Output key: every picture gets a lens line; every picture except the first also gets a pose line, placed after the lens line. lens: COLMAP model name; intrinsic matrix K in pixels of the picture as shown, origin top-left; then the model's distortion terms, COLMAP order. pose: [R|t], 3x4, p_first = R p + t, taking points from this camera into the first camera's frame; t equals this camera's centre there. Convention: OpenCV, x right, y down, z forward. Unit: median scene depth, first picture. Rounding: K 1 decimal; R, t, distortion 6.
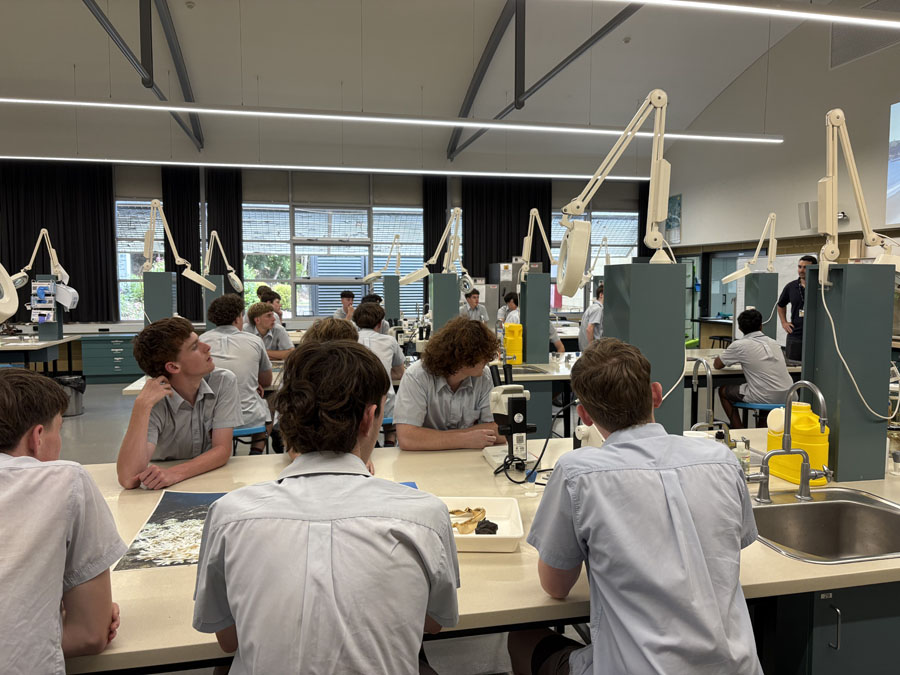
lens RADIAL K [[678.8, 0, 449.9], [0, 678.8, 335.6], [0, 0, 1]] dist [-0.056275, -0.001803]
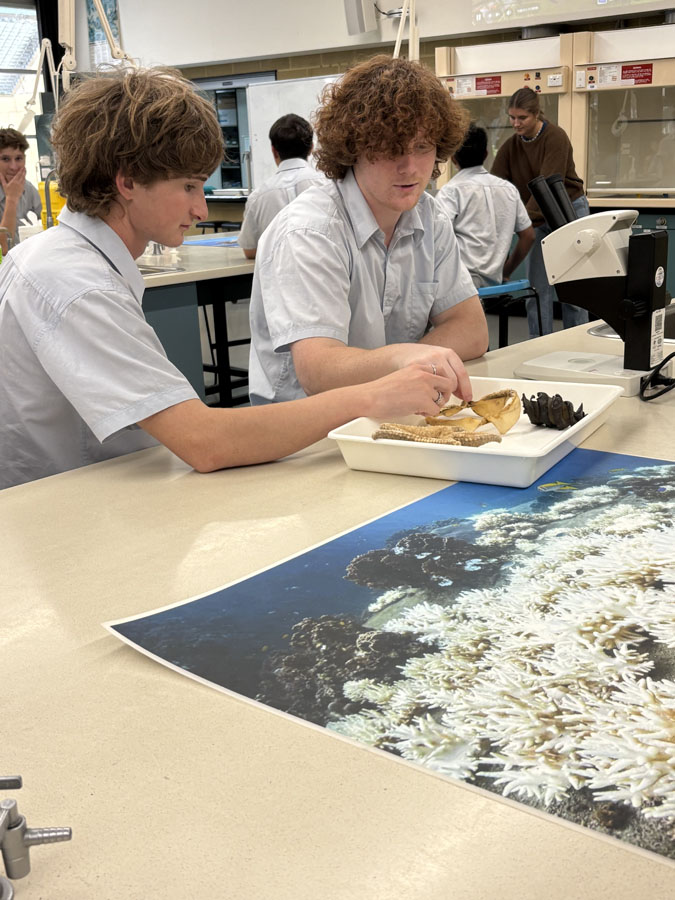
lens RADIAL K [[1129.3, 0, 338.4], [0, 1129.3, 450.7], [0, 0, 1]] dist [-0.085014, 0.000000]
pose [[0.773328, -0.177845, 0.608551, -0.697997], [0.077695, 0.979200, 0.187433, 0.098019], [-0.629227, -0.097666, 0.771061, 0.677686]]
